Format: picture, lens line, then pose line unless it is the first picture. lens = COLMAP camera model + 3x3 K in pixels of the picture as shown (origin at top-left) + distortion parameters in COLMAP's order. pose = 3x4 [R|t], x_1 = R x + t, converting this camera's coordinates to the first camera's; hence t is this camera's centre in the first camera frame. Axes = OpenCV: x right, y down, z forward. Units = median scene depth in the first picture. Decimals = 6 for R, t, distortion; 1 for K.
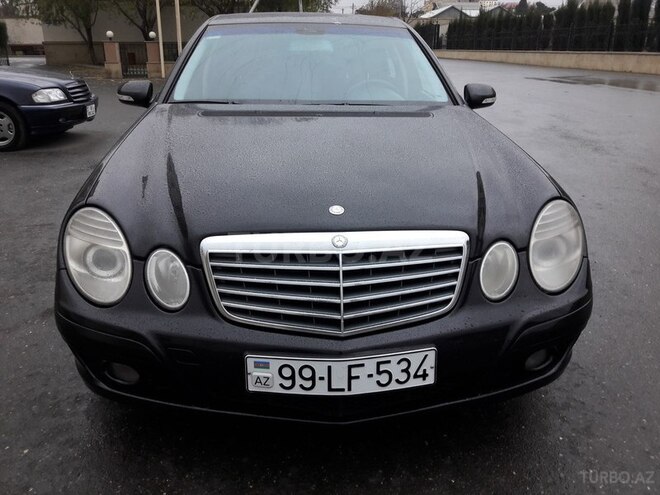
lens RADIAL K [[545.6, 0, 332.9], [0, 545.6, 244.8], [0, 0, 1]] dist [0.127660, -0.208382]
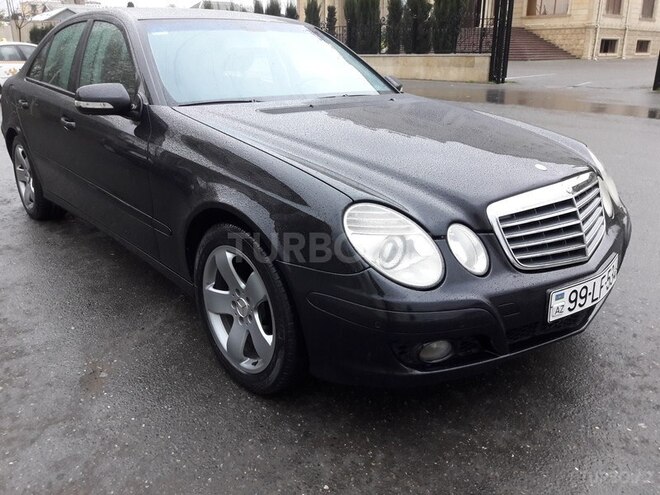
lens RADIAL K [[545.6, 0, 332.9], [0, 545.6, 244.8], [0, 0, 1]] dist [0.127660, -0.208382]
pose [[0.787801, -0.209032, 0.579374, -1.151215], [0.213830, 0.974964, 0.061002, -0.071513], [-0.577620, 0.075830, 0.812776, 0.267973]]
